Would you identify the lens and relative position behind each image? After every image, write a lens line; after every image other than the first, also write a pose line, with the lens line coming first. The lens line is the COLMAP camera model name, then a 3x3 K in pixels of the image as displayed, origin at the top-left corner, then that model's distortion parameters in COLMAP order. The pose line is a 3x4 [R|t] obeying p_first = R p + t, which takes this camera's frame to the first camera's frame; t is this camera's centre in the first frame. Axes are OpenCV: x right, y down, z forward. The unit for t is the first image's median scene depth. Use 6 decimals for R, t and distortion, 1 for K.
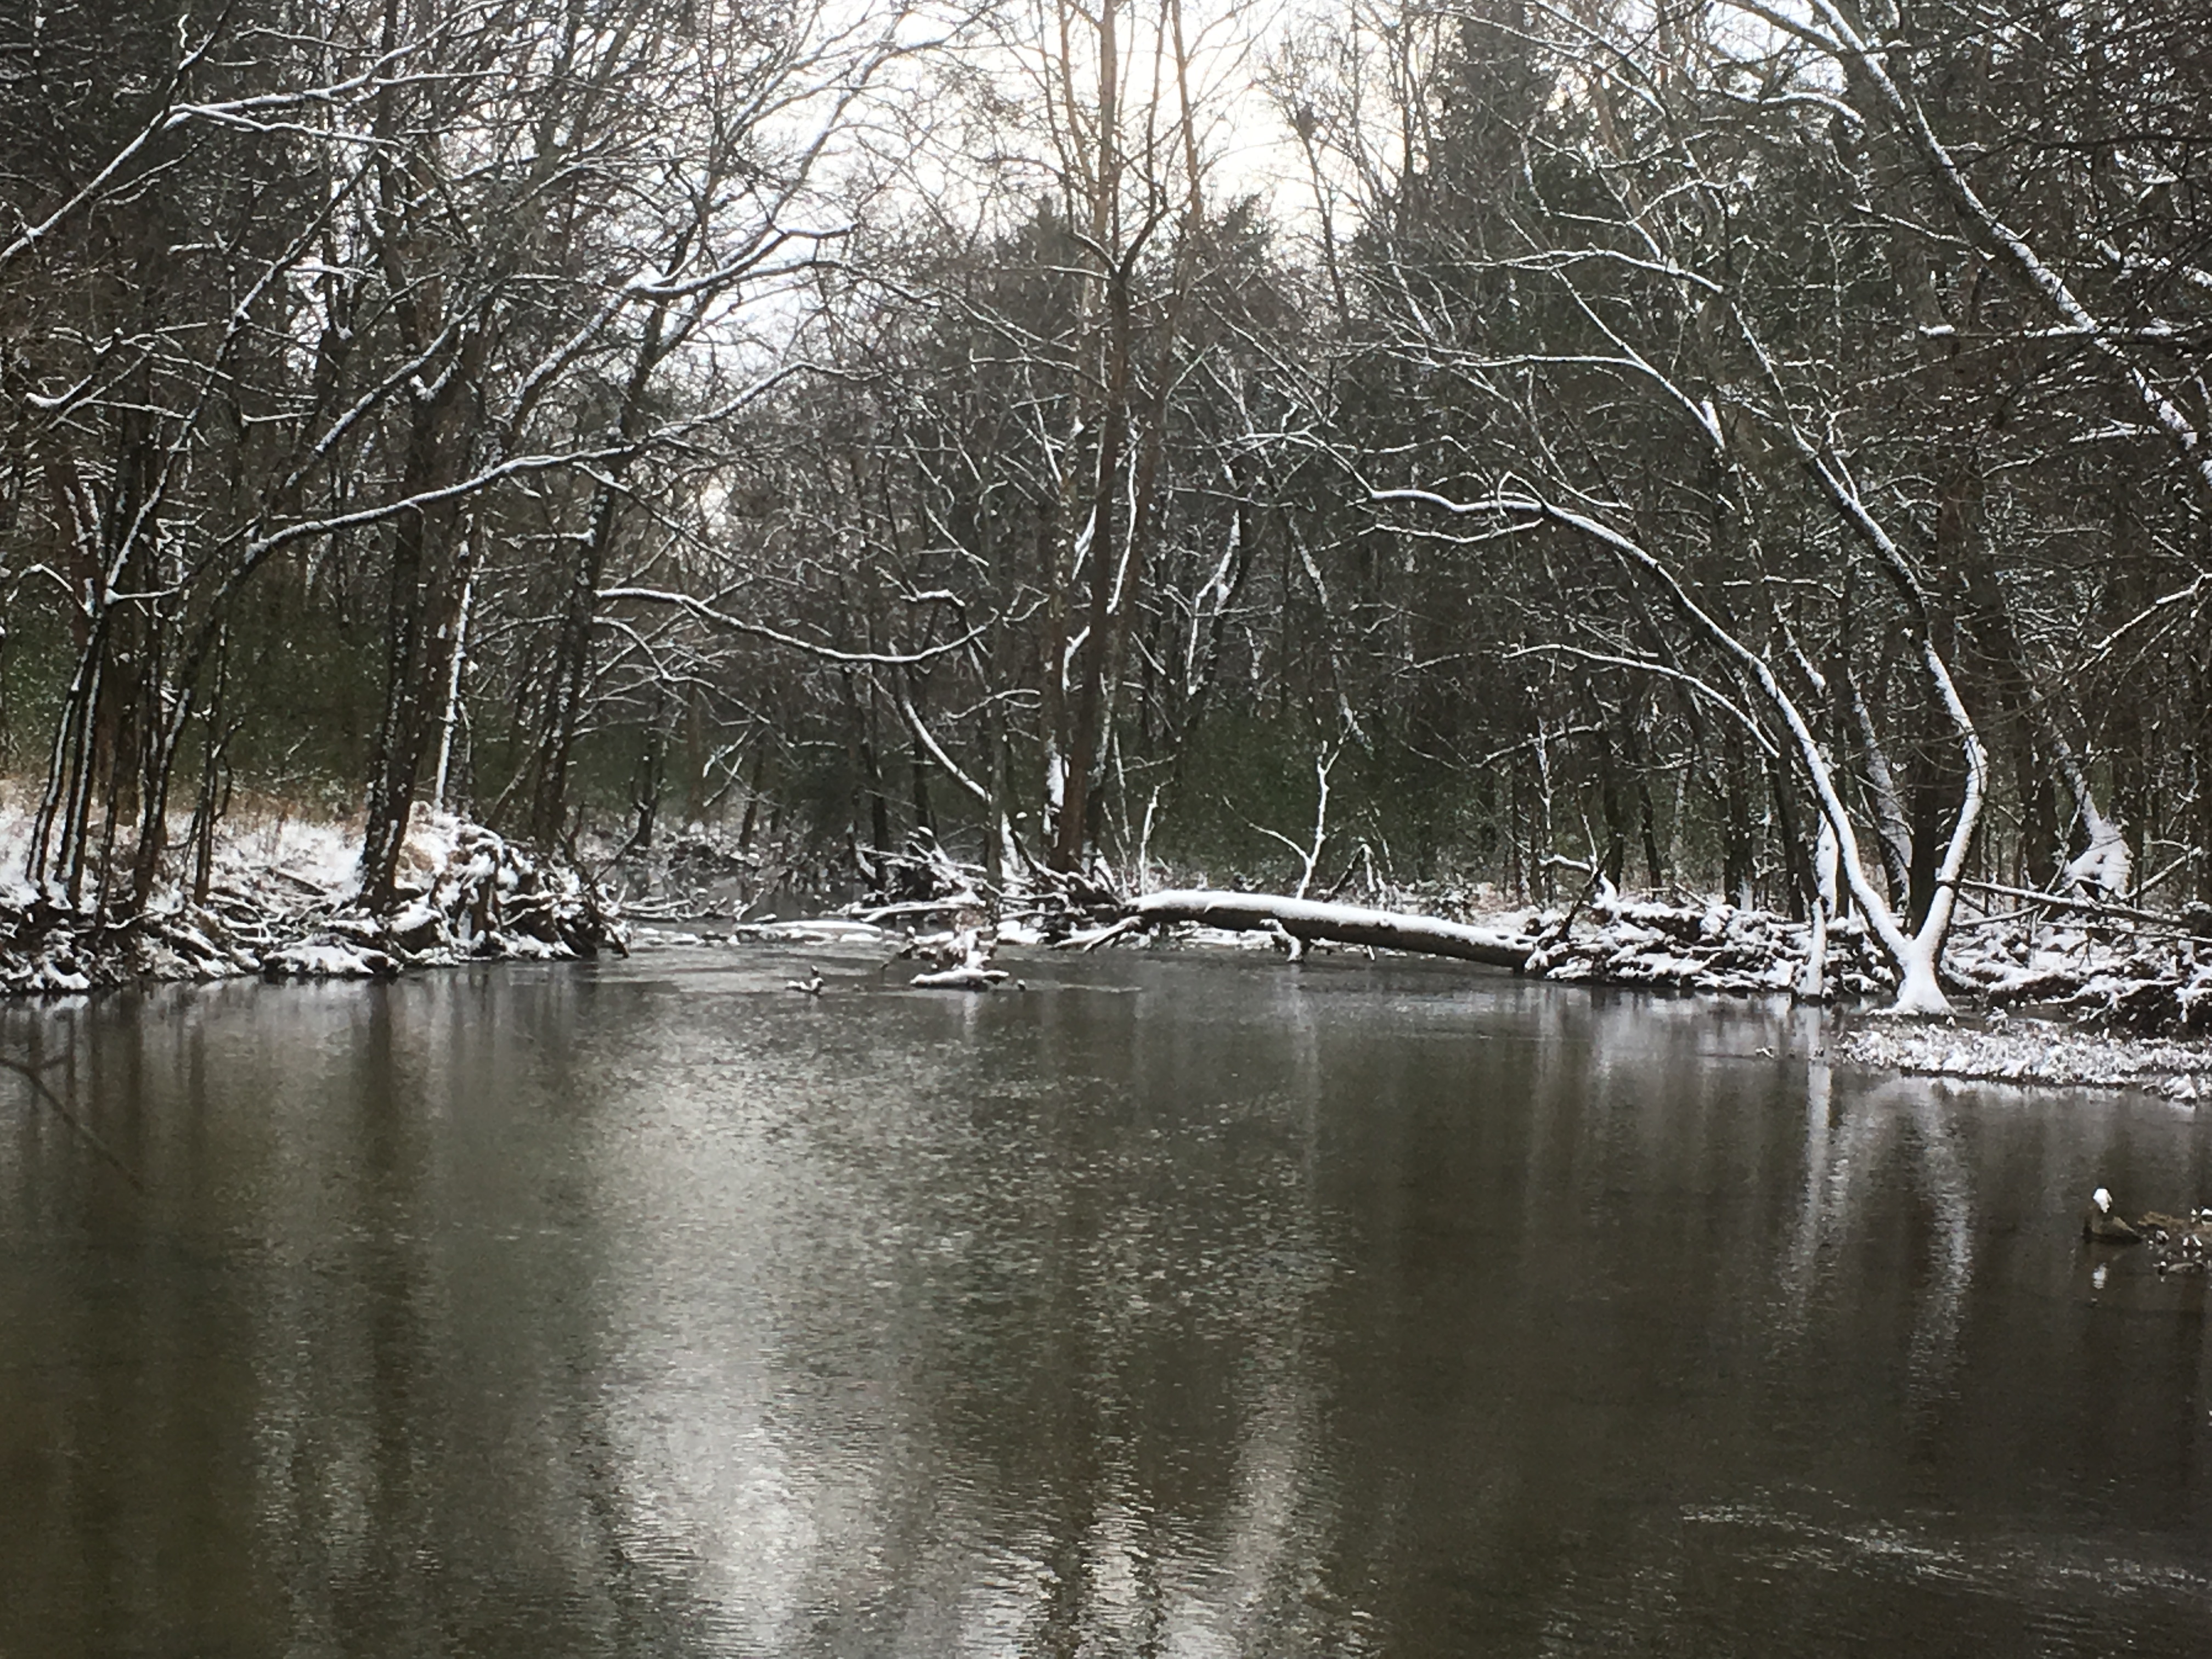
lens RADIAL K [[4179.8, 0, 1105.6], [0, 4179.8, 830.5], [0, 0, 1]] dist [-0.038542, 0.000000]
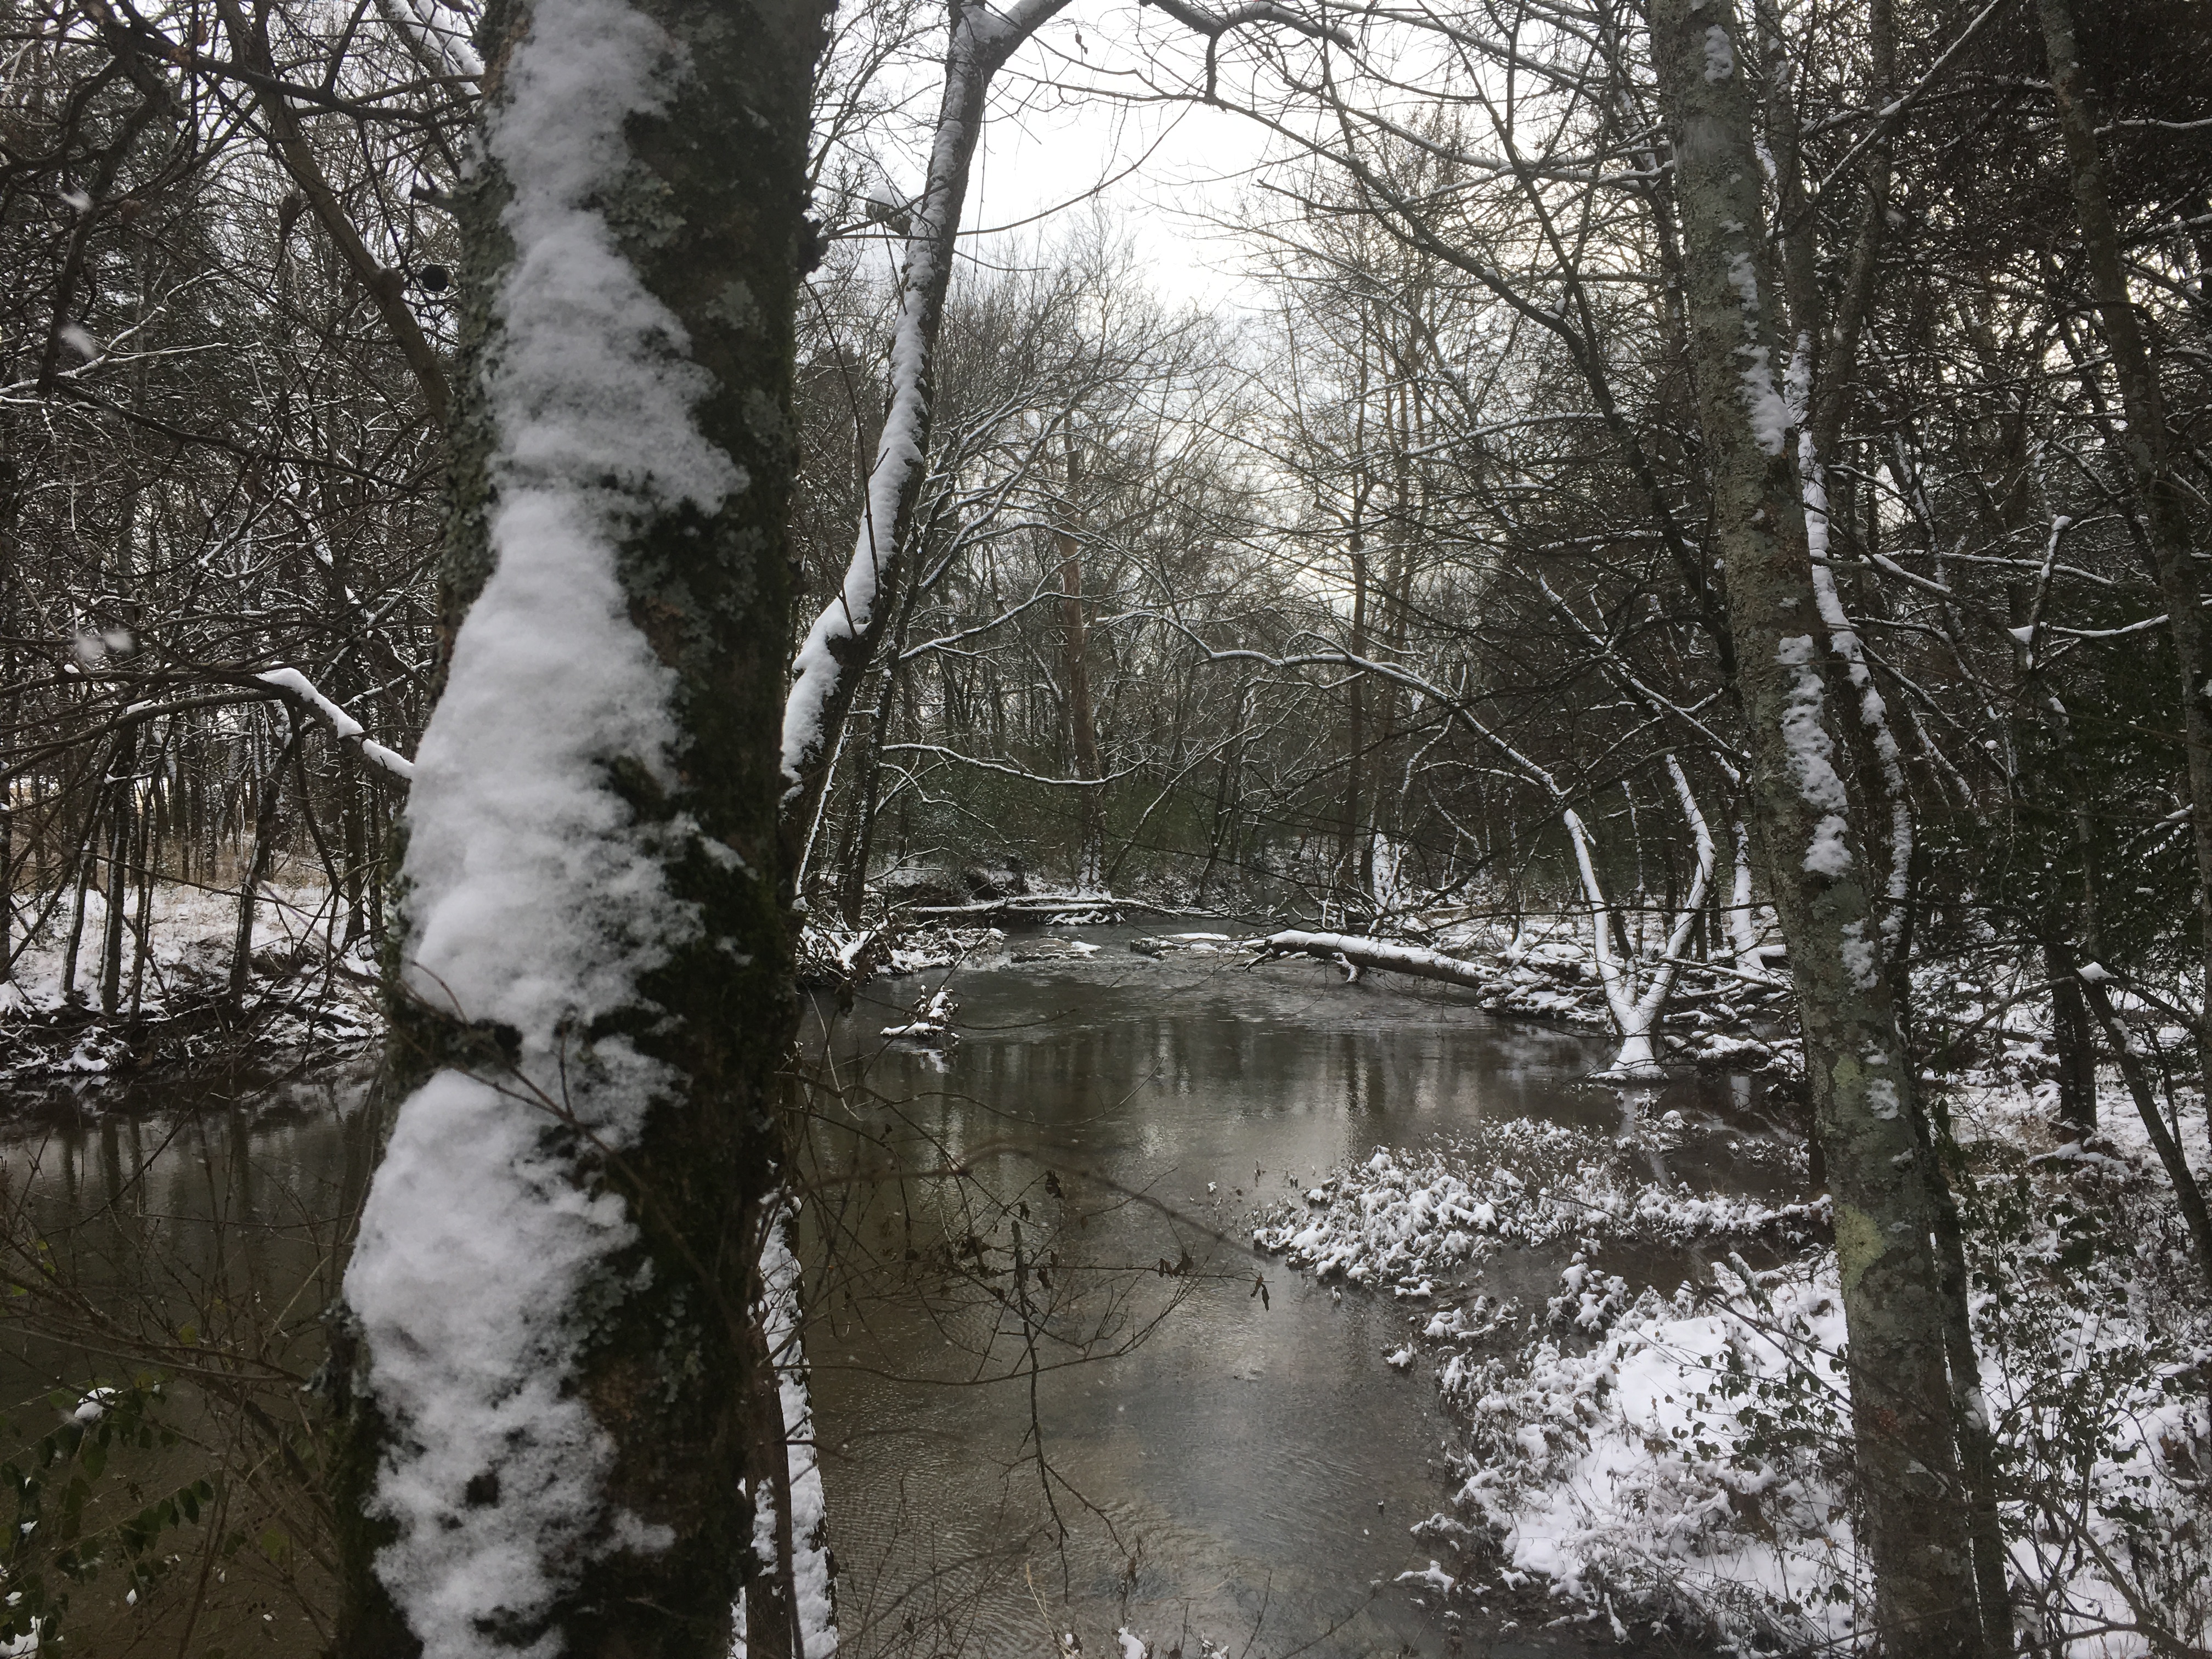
lens RADIAL K [[1880.5, 0, 1107.1], [0, 1880.5, 826.2], [0, 0, 1]] dist [0.005787, 0.000994]
pose [[0.947229, -0.026171, -0.319486, 0.193215], [0.024139, 0.999655, -0.010318, -0.020138], [0.319646, 0.002062, 0.947535, 0.395272]]
